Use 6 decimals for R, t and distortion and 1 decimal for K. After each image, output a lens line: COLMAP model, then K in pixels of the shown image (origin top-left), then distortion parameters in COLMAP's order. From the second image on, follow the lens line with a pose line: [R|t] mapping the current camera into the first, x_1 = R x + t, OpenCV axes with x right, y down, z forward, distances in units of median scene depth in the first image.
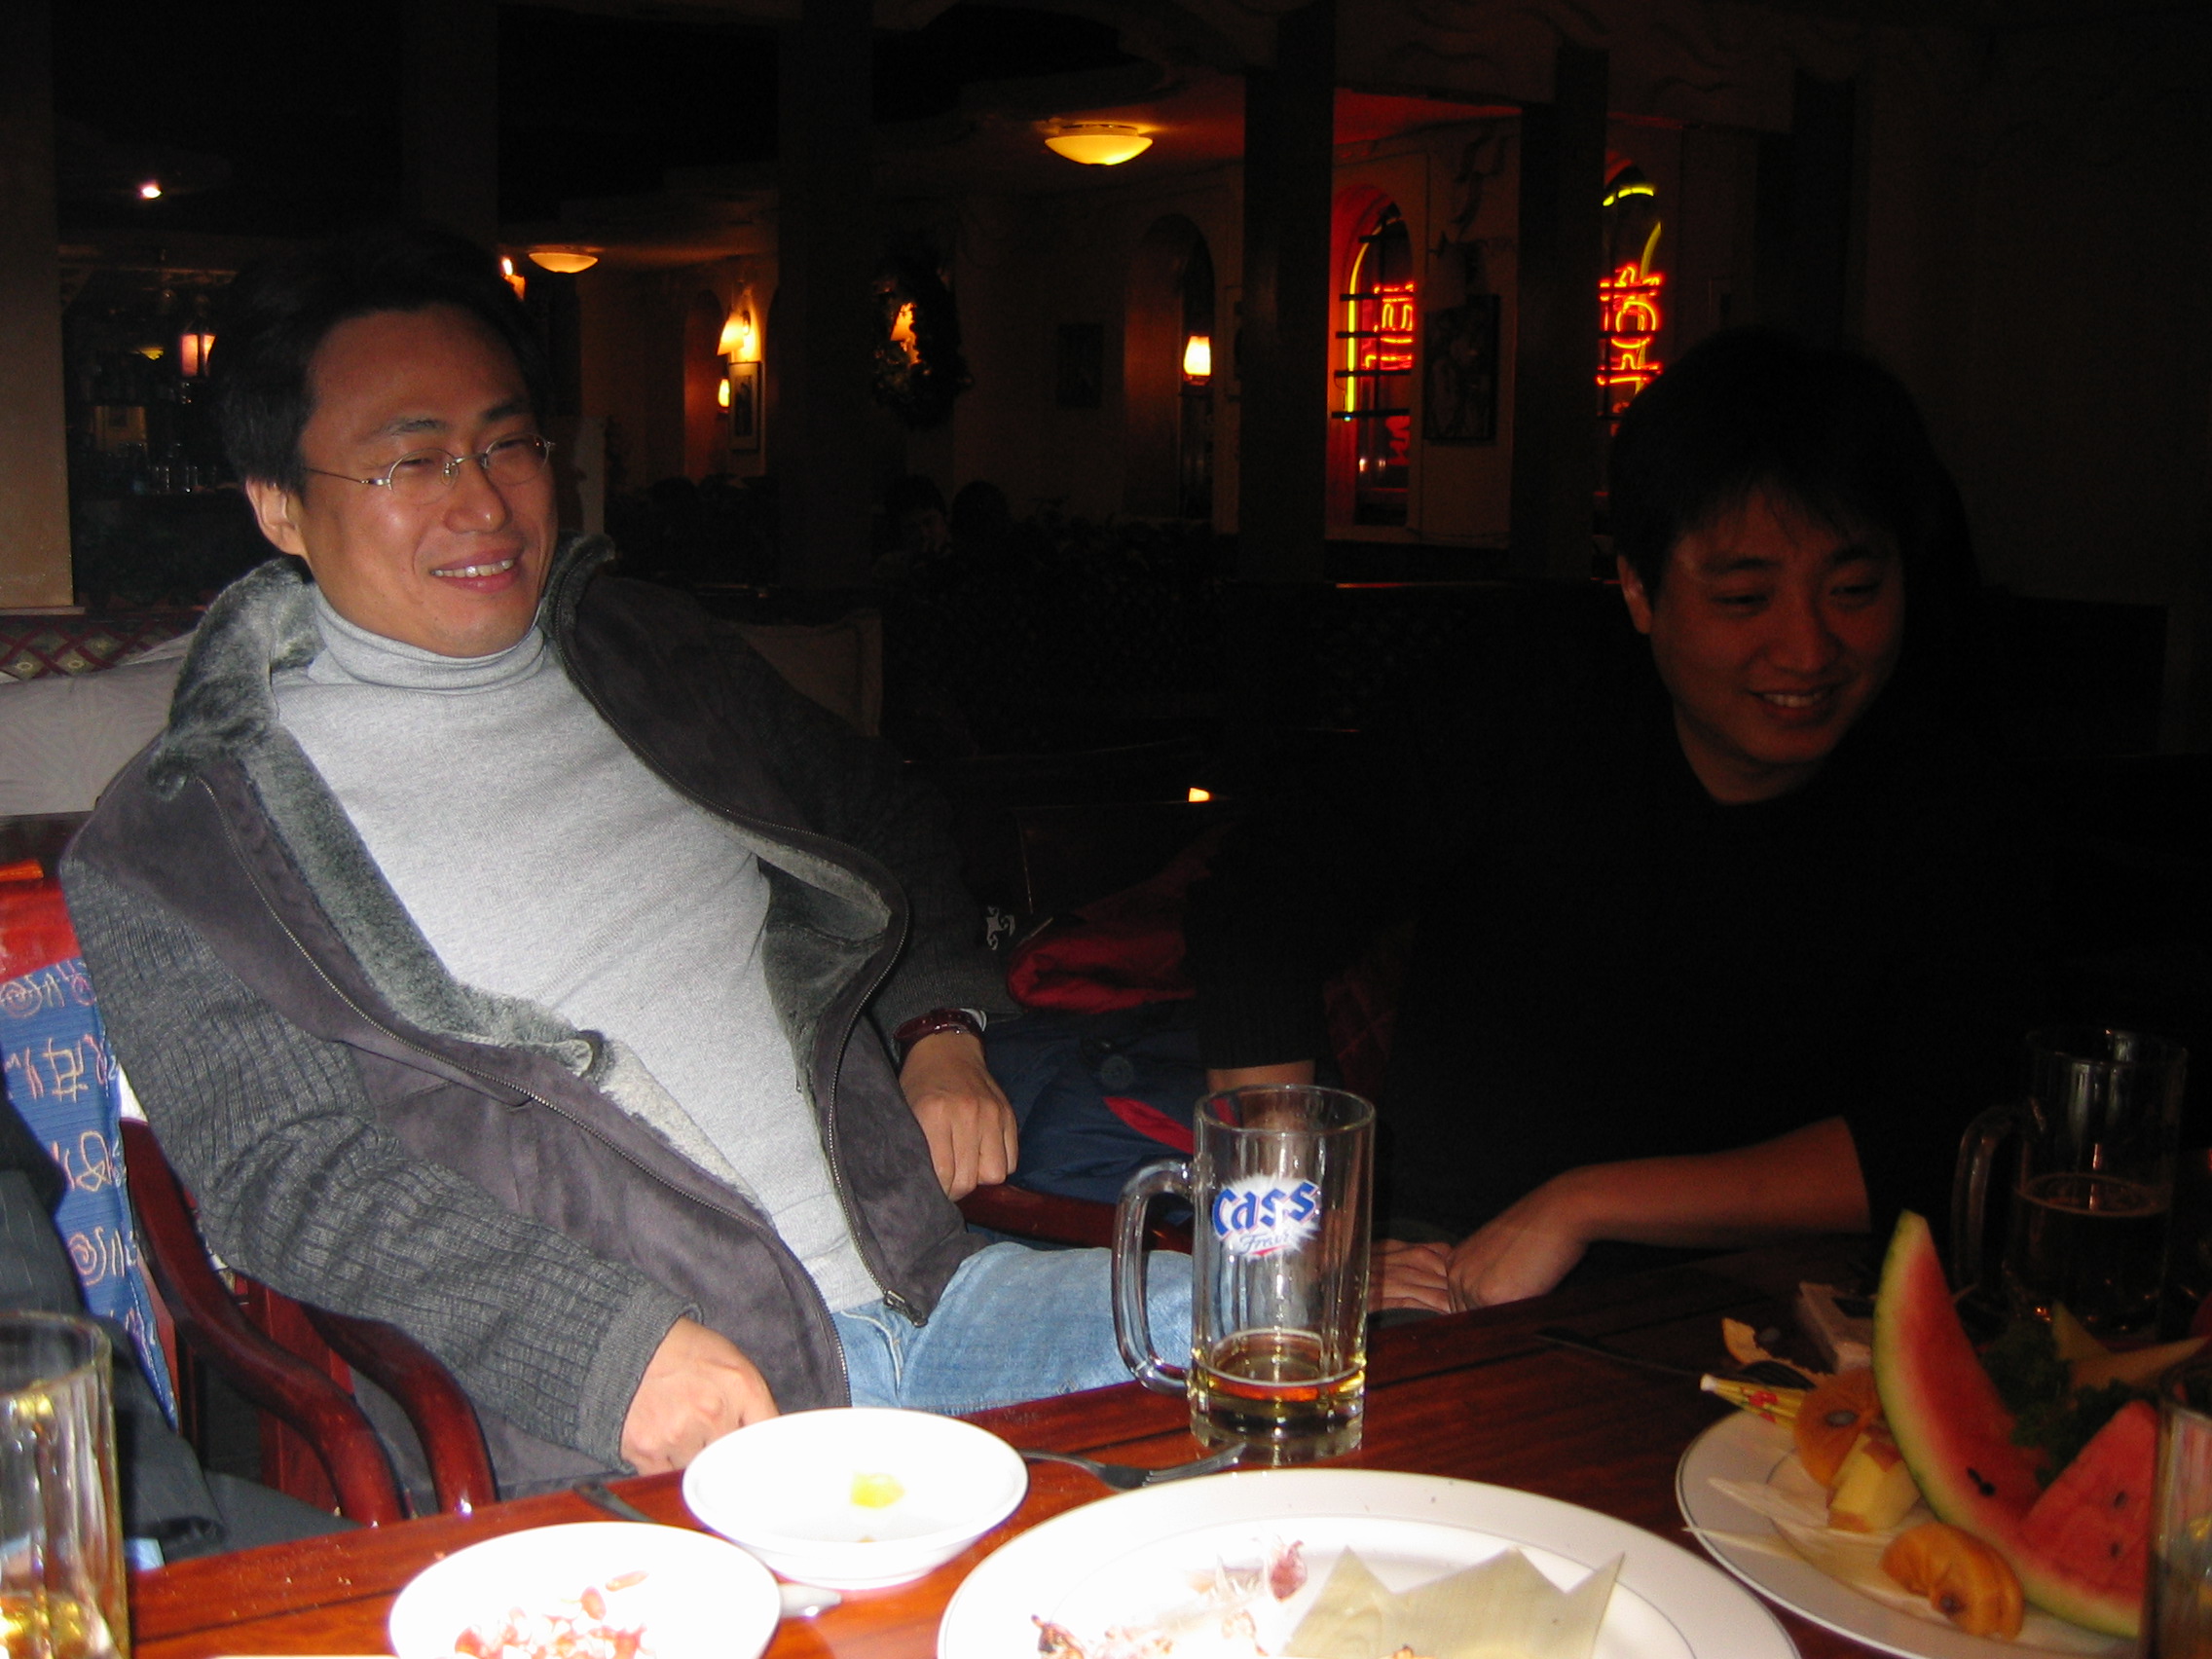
lens RADIAL K [[2420.1, 0, 1083.3], [0, 2420.1, 837.3], [0, 0, 1]] dist [-0.102470, 0.000000]
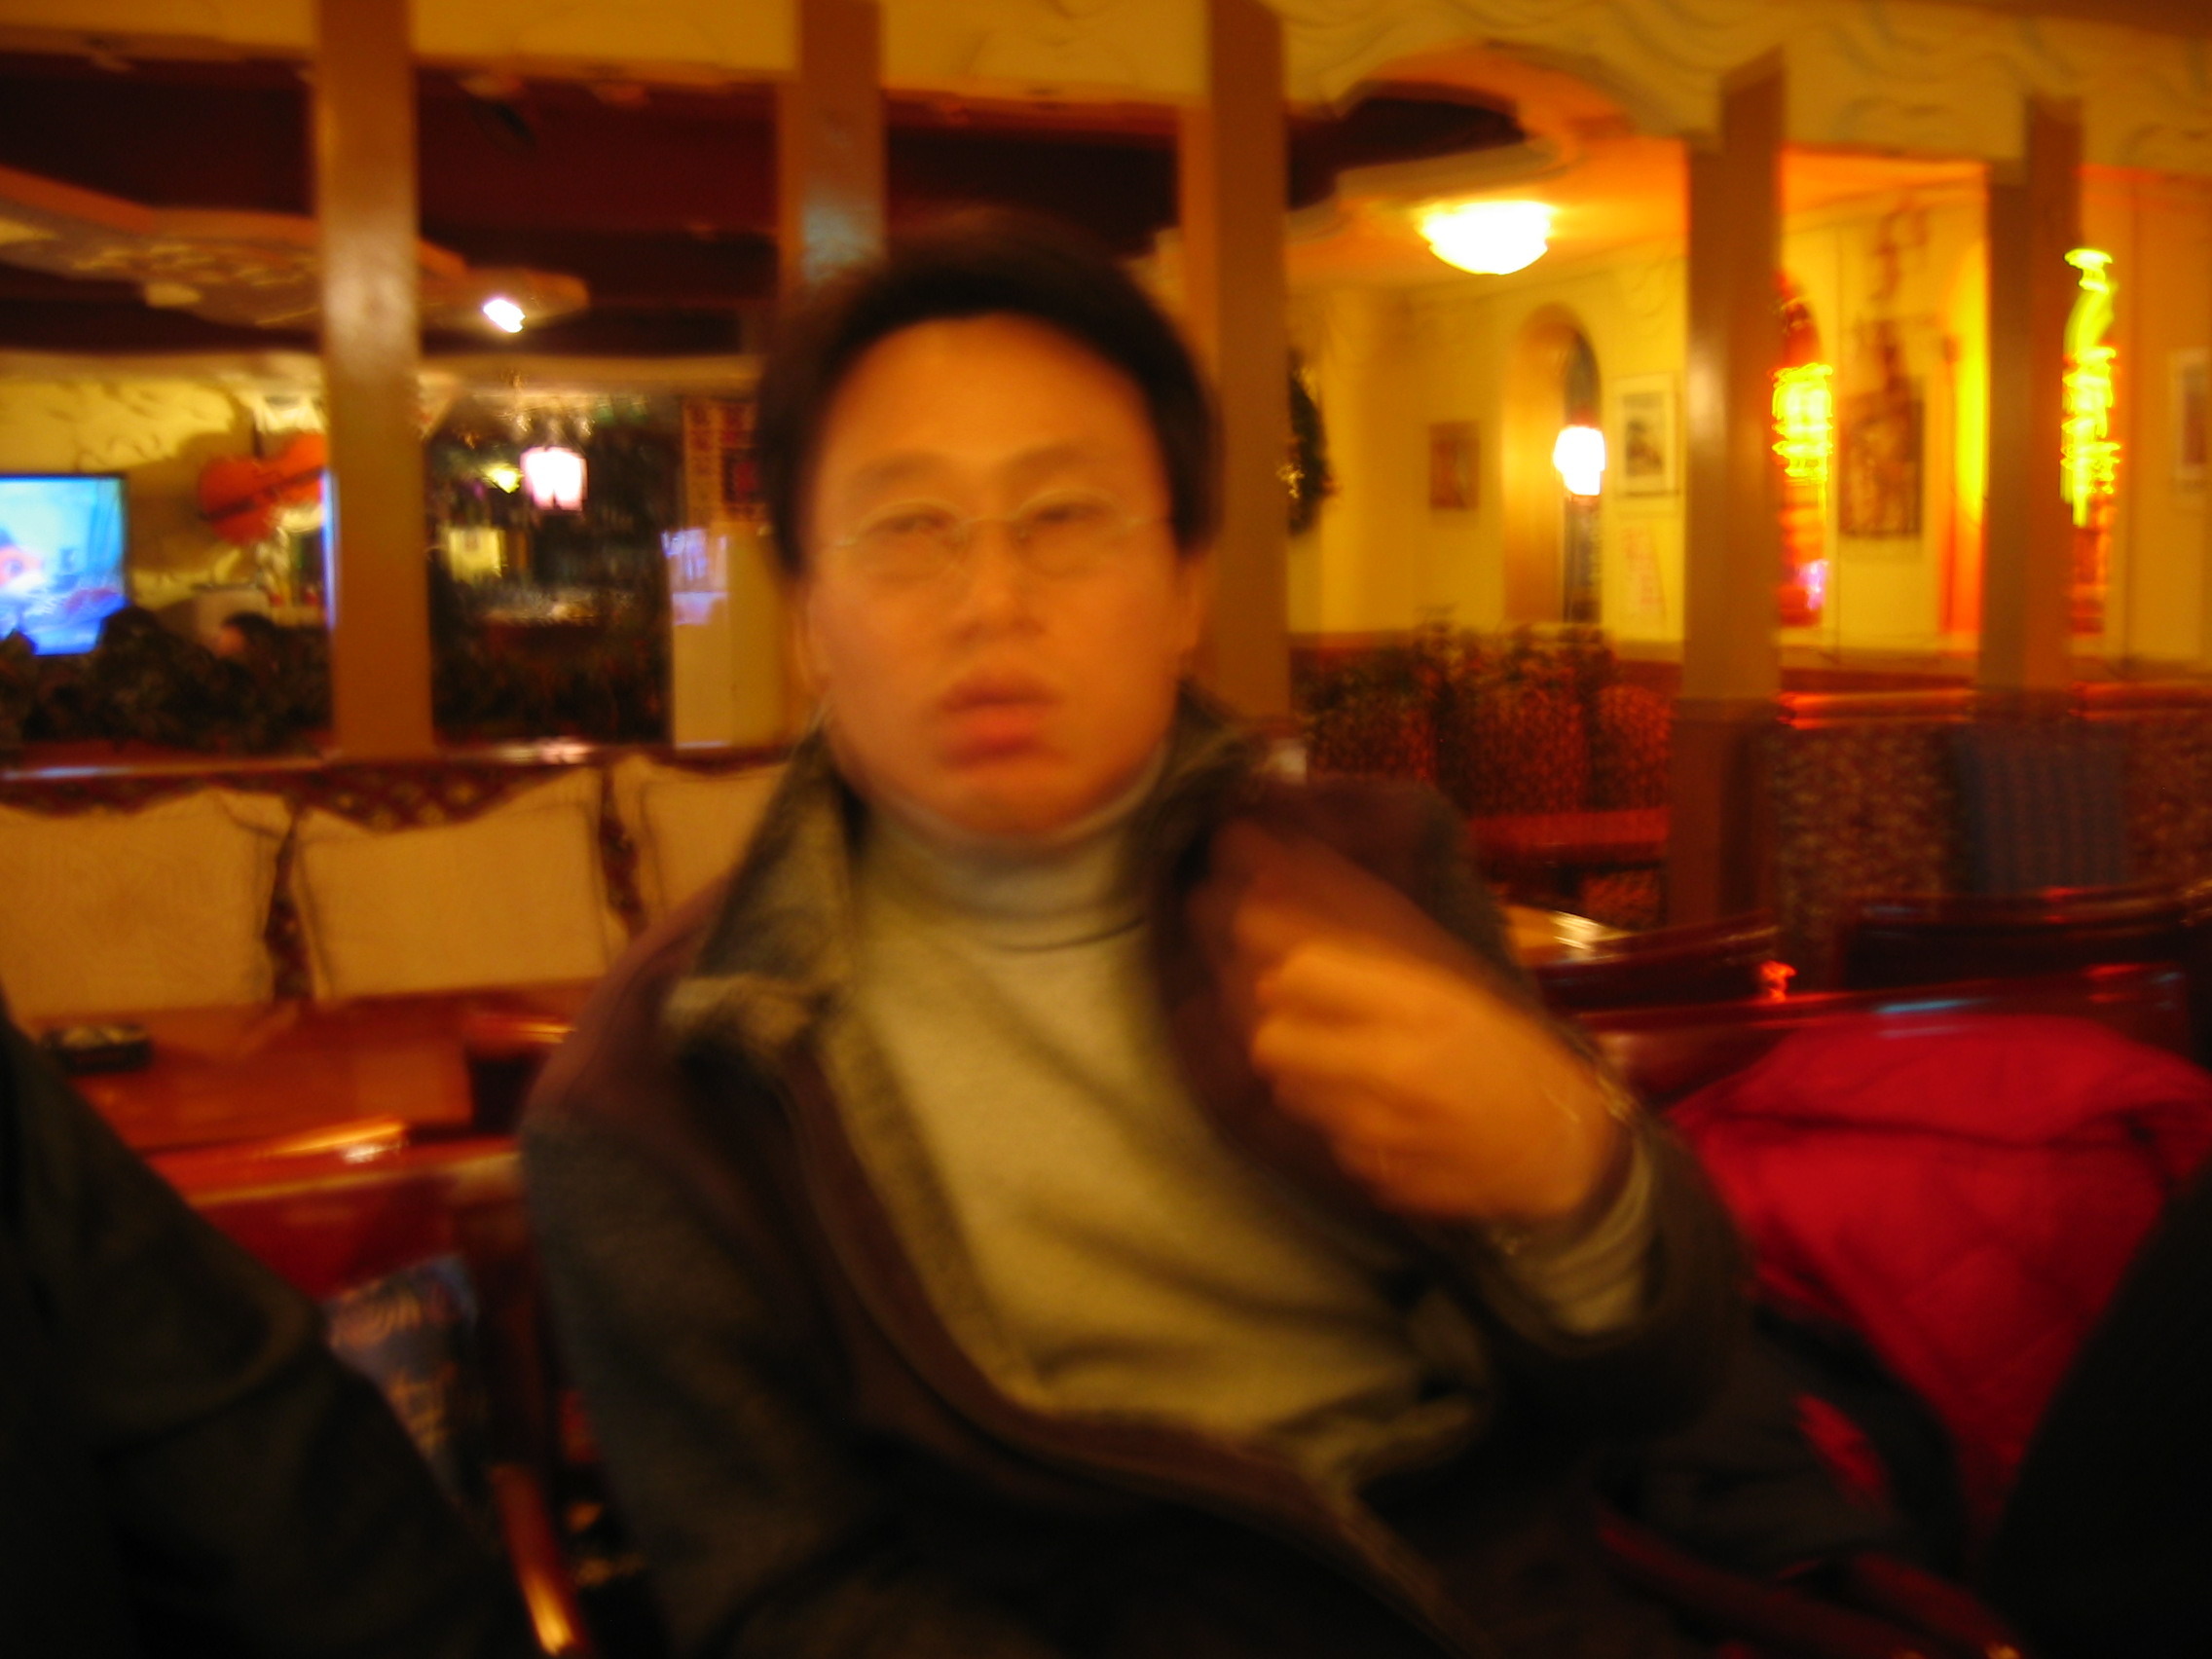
lens RADIAL K [[2420.1, 0, 1098.2], [0, 2420.1, 830.4], [0, 0, 1]] dist [-0.102470, 0.000000]
pose [[0.991506, -0.012311, -0.129479, -0.036080], [0.006341, 0.998902, -0.046422, -0.016528], [0.129908, 0.045207, 0.990495, 0.082407]]
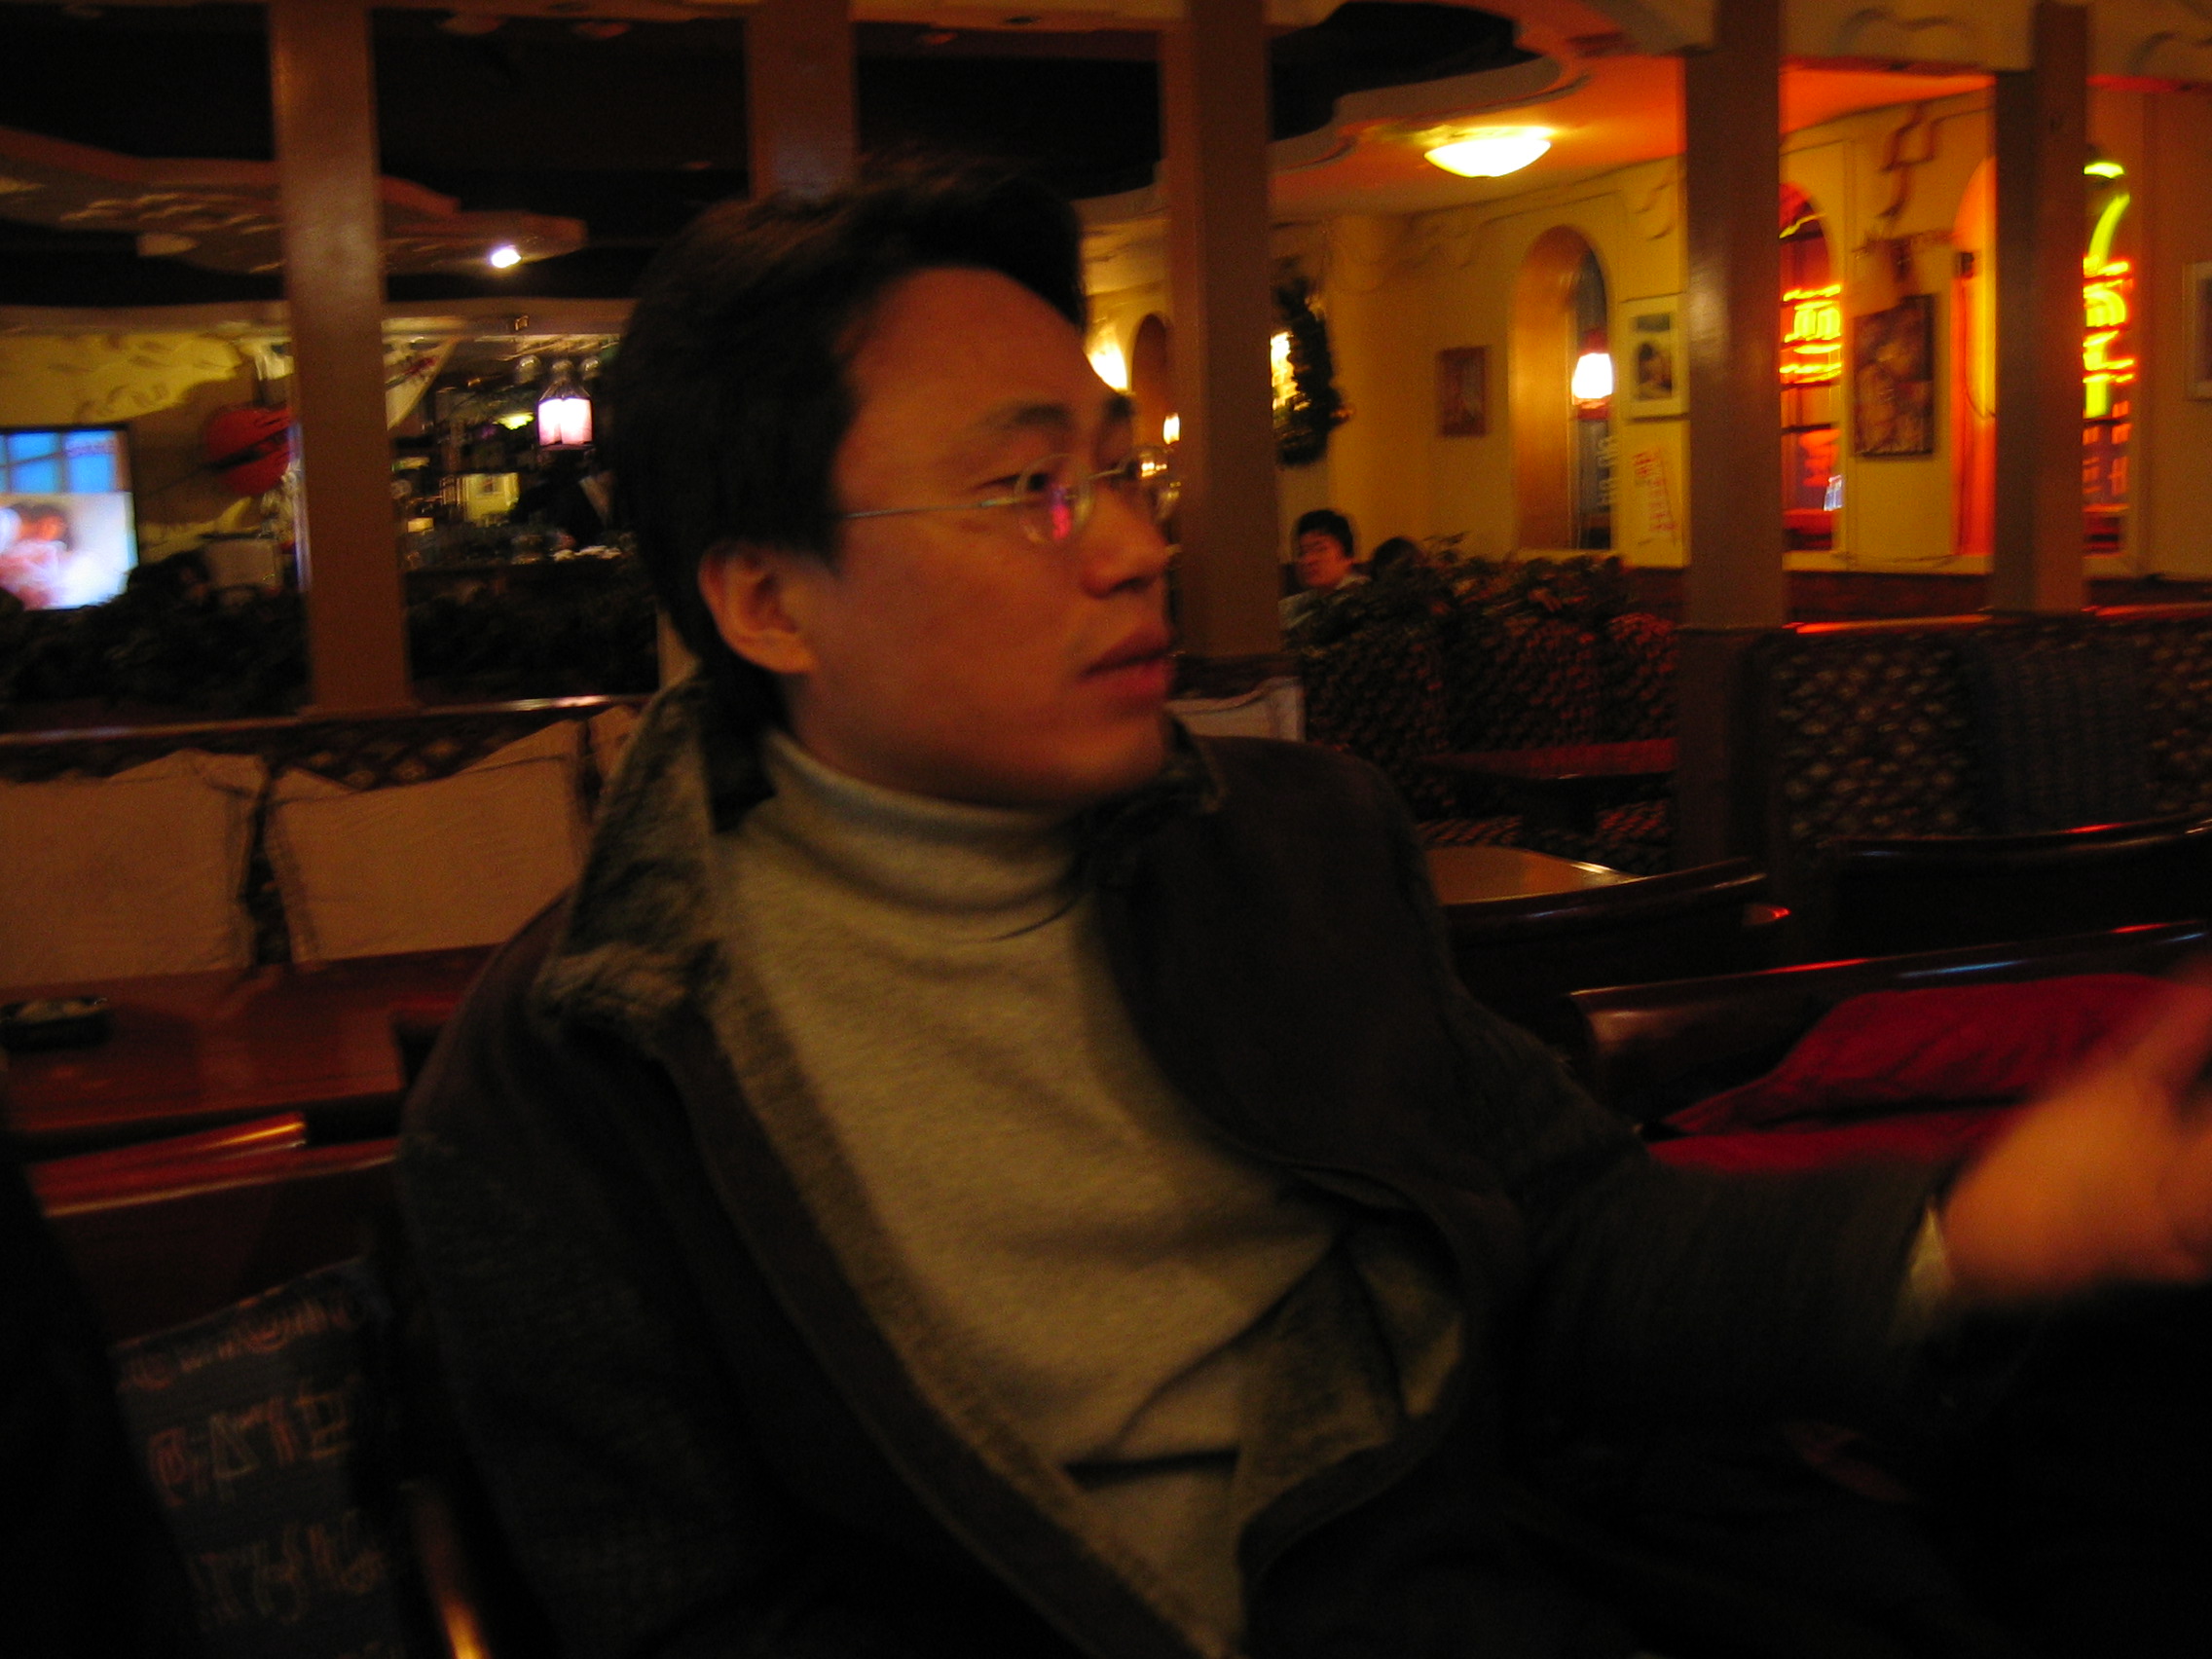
lens RADIAL K [[2420.1, 0, 1101.8], [0, 2420.1, 829.4], [0, 0, 1]] dist [-0.102470, 0.000000]
pose [[0.989760, -0.026776, -0.140207, -0.026843], [0.024497, 0.999539, -0.017959, -0.021018], [0.140623, 0.014340, 0.989959, 0.096358]]
